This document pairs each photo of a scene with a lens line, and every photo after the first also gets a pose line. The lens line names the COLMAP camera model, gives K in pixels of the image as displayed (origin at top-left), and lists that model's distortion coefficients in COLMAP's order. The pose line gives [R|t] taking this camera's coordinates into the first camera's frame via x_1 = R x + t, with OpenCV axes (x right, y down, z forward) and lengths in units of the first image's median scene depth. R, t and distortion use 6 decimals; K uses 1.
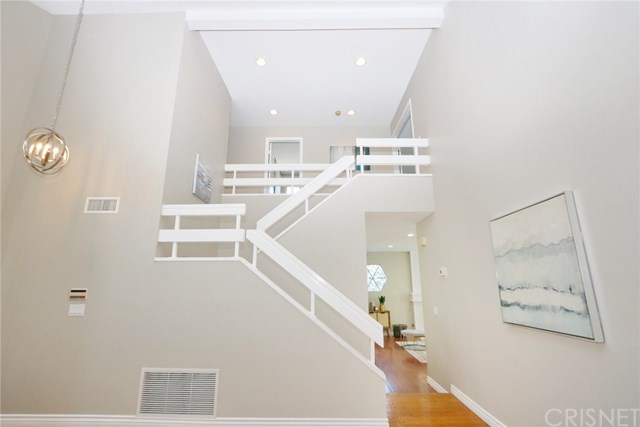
lens RADIAL K [[302.5, 0, 317.5], [0, 302.5, 212.3], [0, 0, 1]] dist [-0.000978, 0.000207]
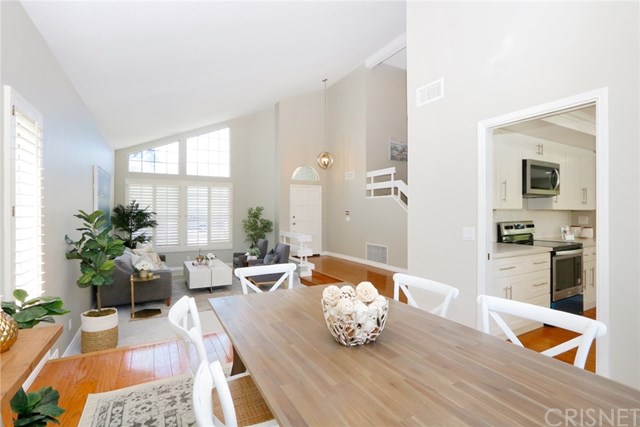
lens RADIAL K [[302.5, 0, 317.5], [0, 302.5, 212.3], [0, 0, 1]] dist [-0.000978, 0.000207]
pose [[0.492694, 0.002736, -0.870198, 1.209183], [0.203179, 0.971994, 0.118094, -0.075704], [0.846150, -0.234991, 0.478340, -0.386018]]
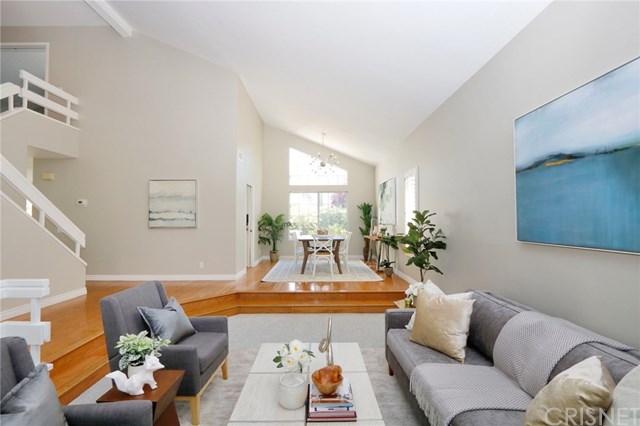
lens RADIAL K [[293.8, 0, 319.8], [0, 293.8, 210.9], [0, 0, 1]] dist [-0.010777, 0.000484]
pose [[-0.016888, 0.030034, 0.999406, -1.222089], [-0.233765, 0.971728, -0.033152, 0.024976], [-0.972146, -0.234187, -0.009389, -0.118144]]
